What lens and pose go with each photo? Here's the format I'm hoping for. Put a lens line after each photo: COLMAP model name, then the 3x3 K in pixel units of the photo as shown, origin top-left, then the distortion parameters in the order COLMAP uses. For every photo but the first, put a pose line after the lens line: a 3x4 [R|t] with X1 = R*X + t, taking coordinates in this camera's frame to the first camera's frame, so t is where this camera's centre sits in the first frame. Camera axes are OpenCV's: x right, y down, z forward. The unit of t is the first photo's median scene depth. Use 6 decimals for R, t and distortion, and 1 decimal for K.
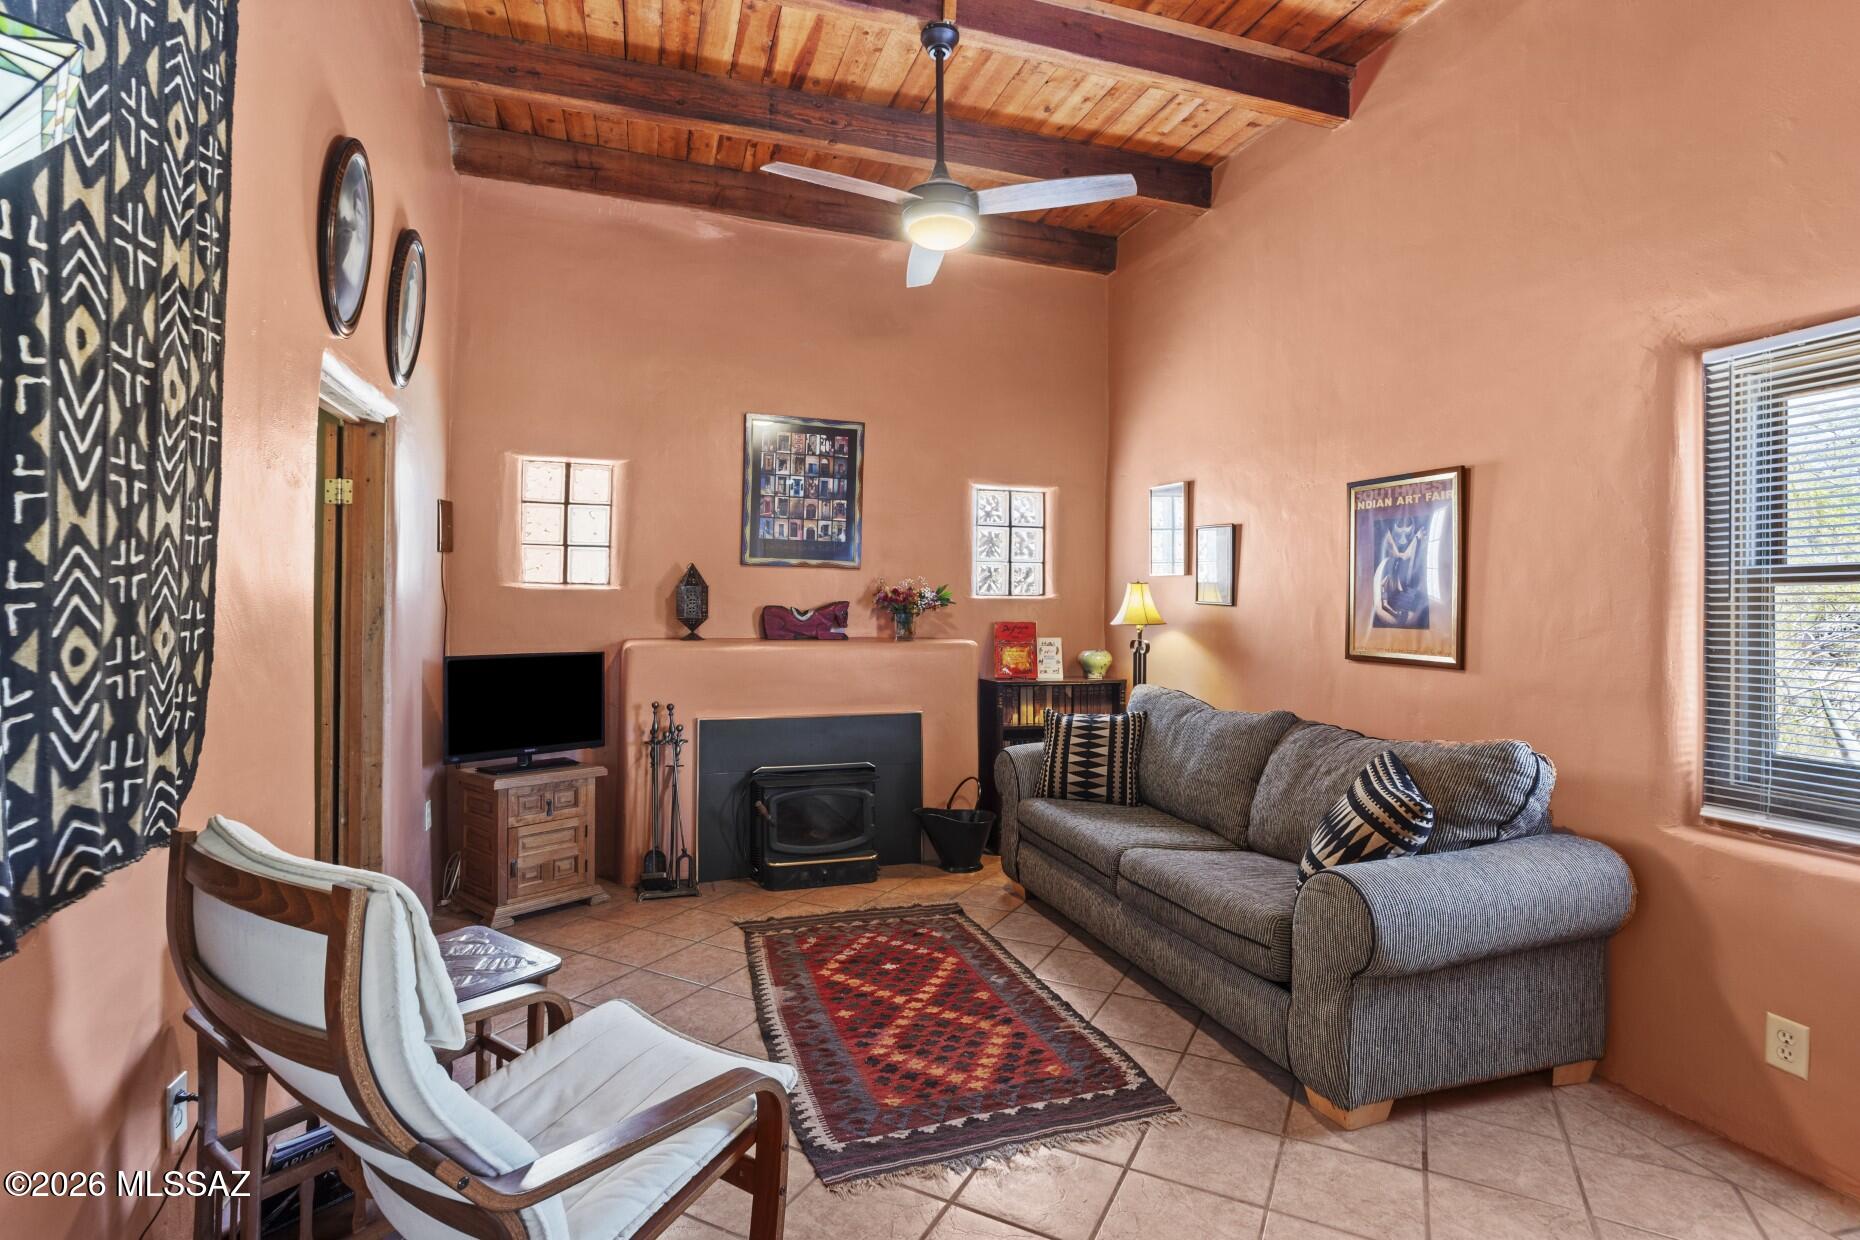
lens RADIAL K [[943.6, 0, 932.3], [0, 943.6, 594.9], [0, 0, 1]] dist [-0.051861, 0.036169]
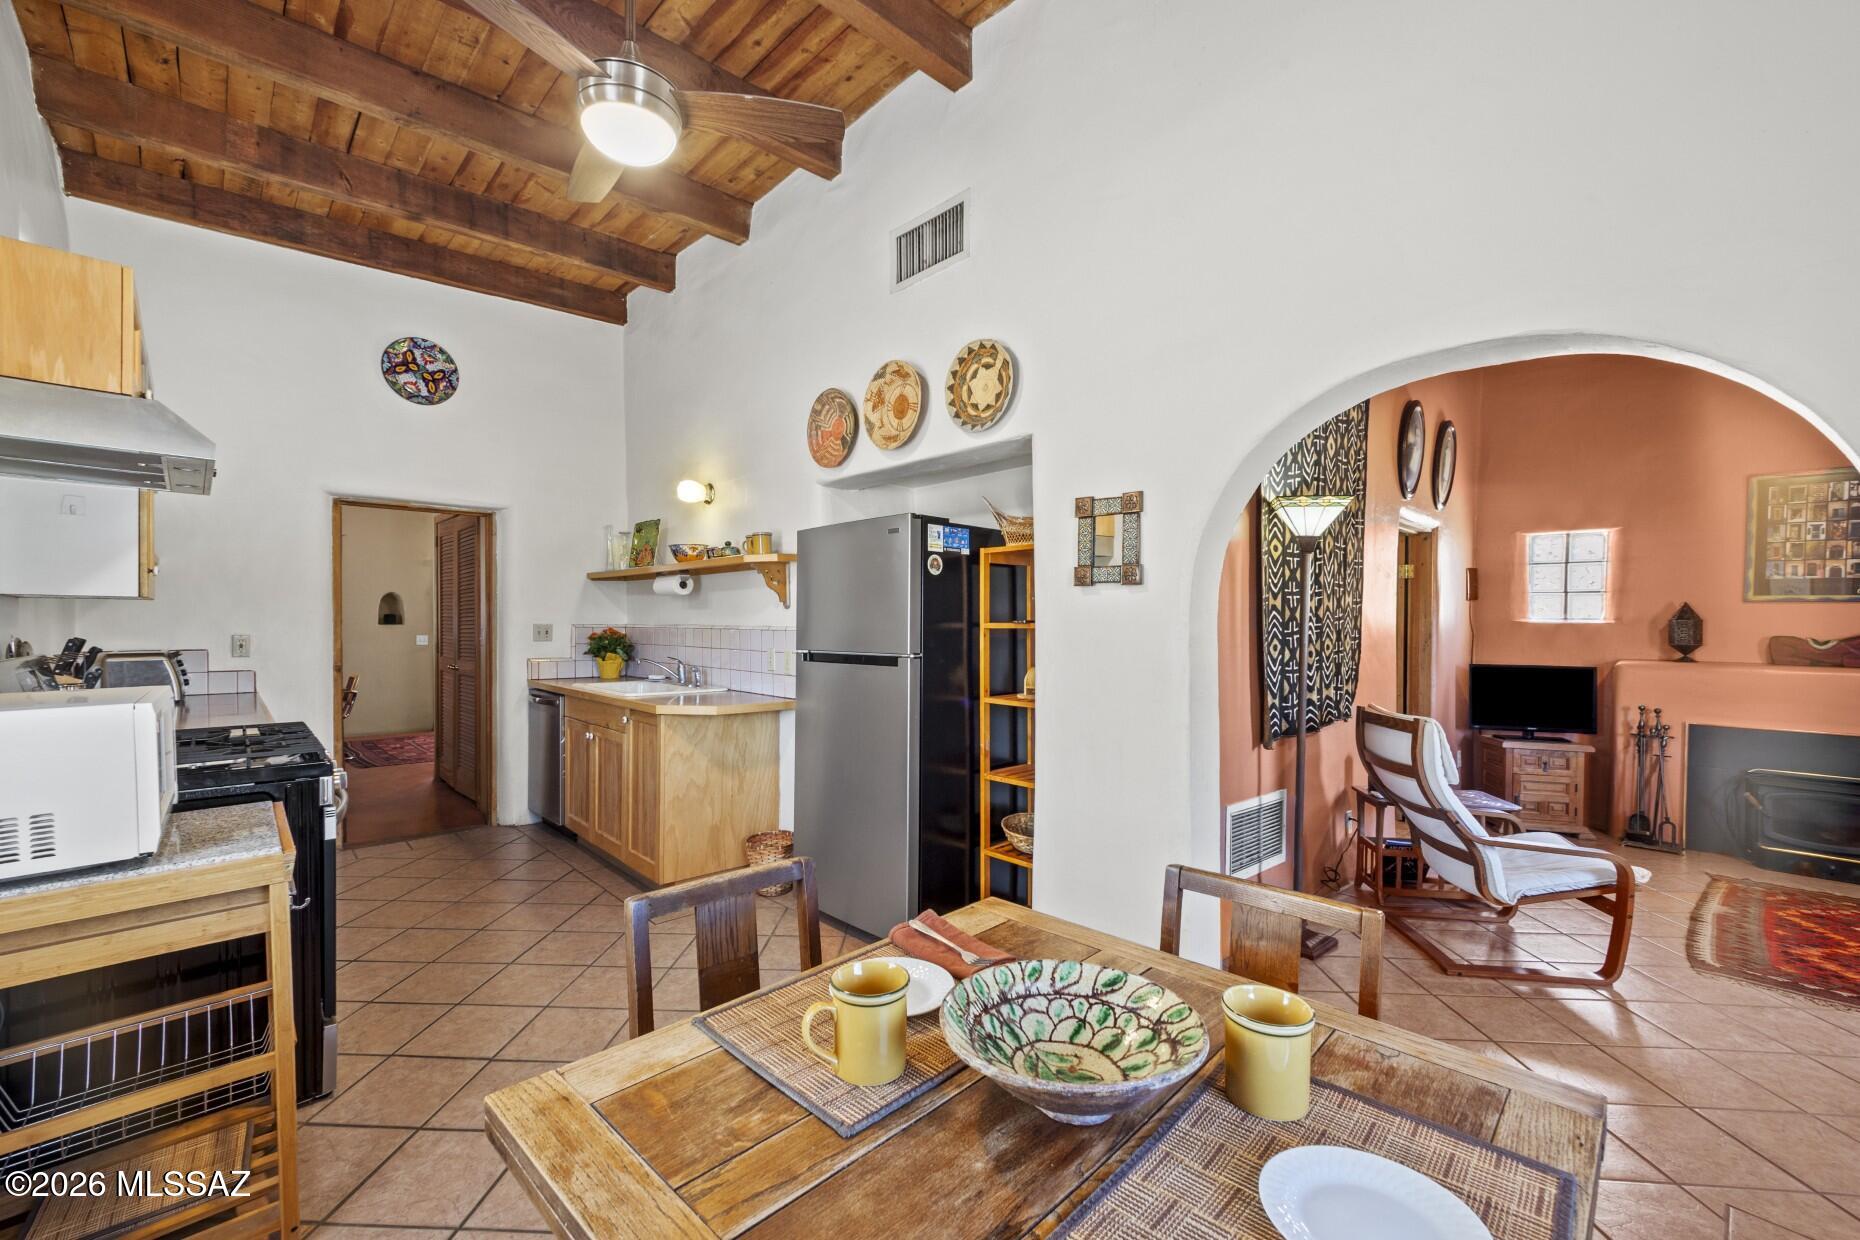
lens RADIAL K [[767.4, 0, 927.2], [0, 767.4, 628.7], [0, 0, 1]] dist [0.002663, 0.000366]
pose [[0.439971, 0.001221, -0.898011, 0.304907], [0.001050, 0.999998, 0.001874, -0.000918], [0.898011, -0.001767, 0.439969, -0.511602]]
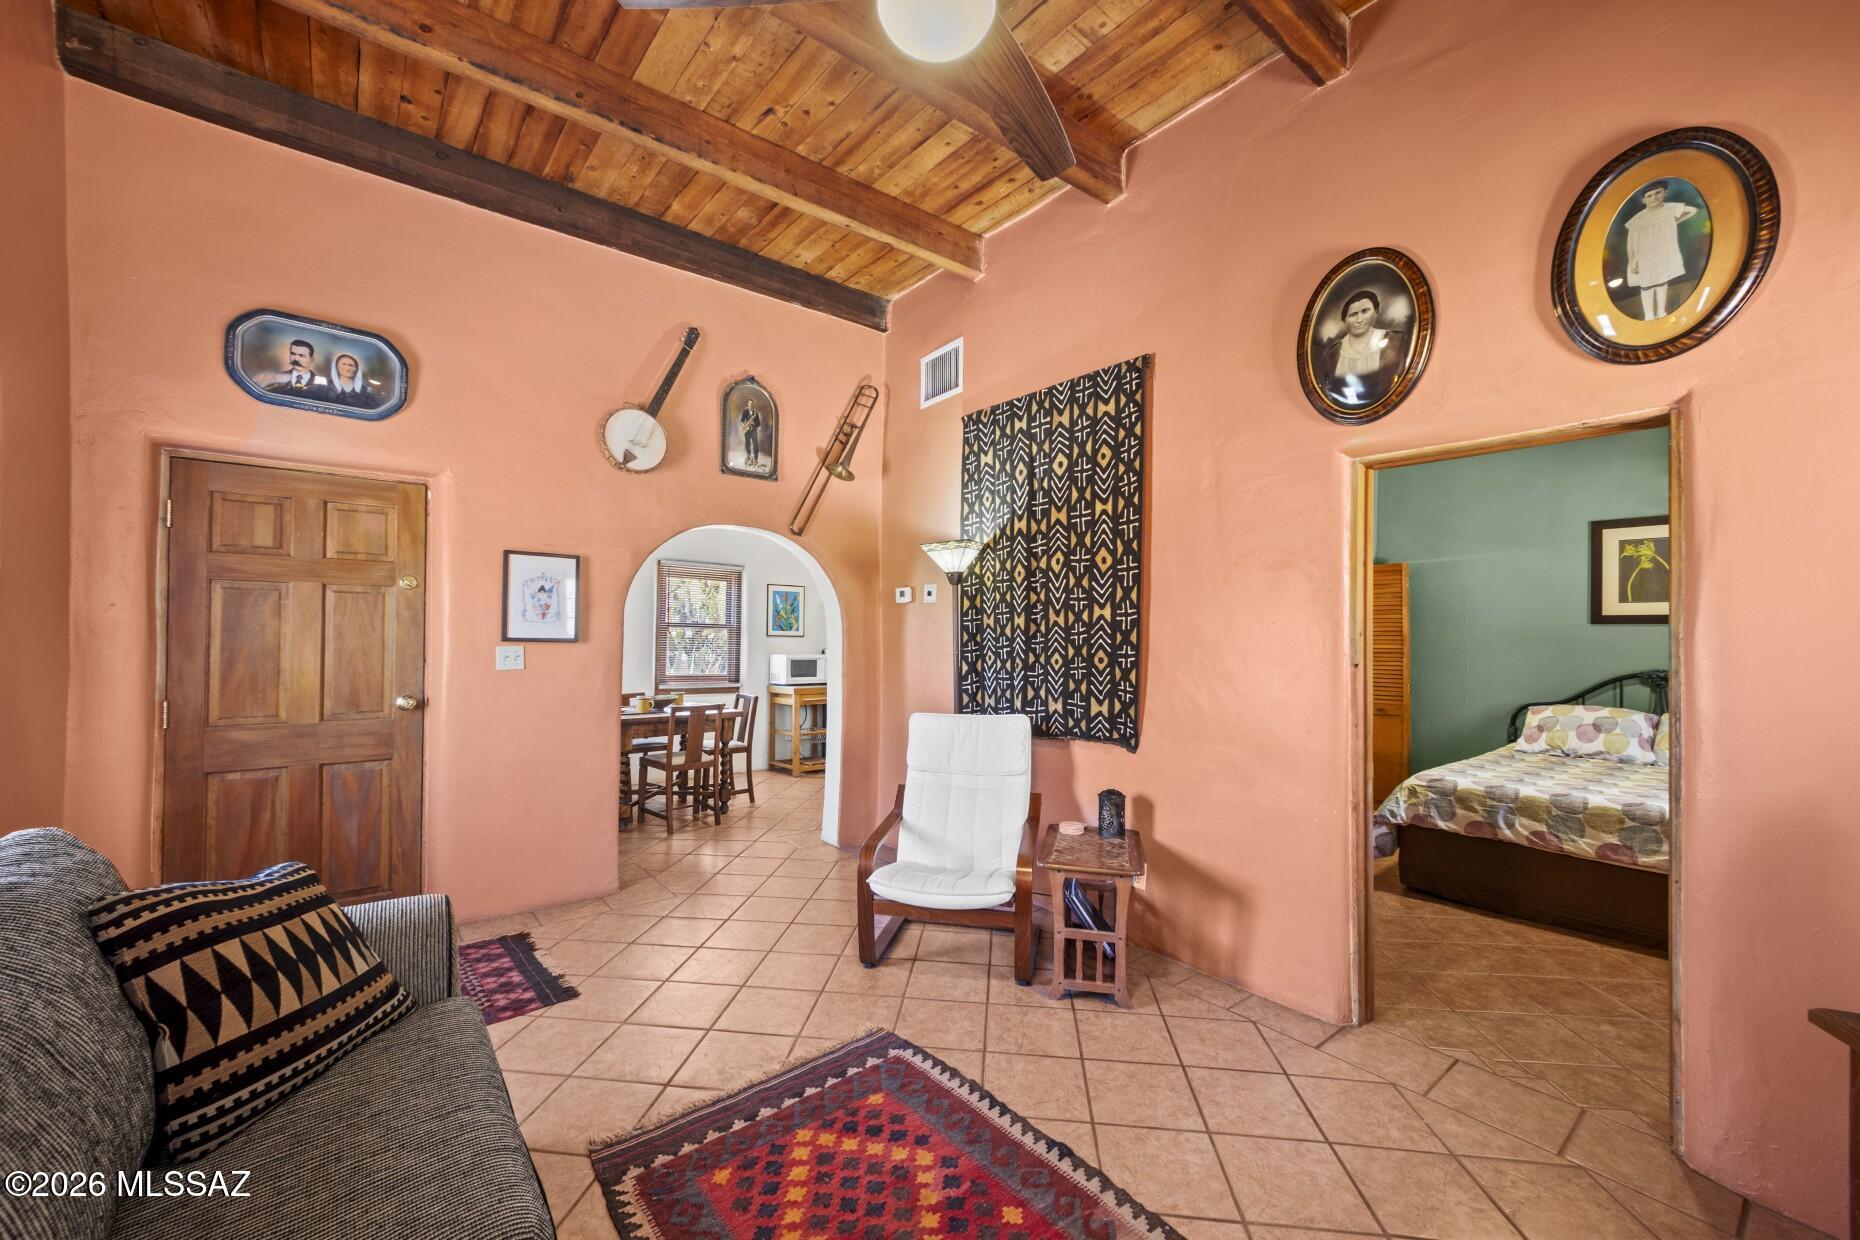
lens RADIAL K [[767.4, 0, 927.2], [0, 767.4, 628.7], [0, 0, 1]] dist [0.002663, 0.000366]
pose [[-0.939018, -0.020094, -0.343282, 0.148350], [-0.013073, 0.999656, -0.022756, 0.007399], [0.343621, -0.016880, -0.938957, 1.260782]]
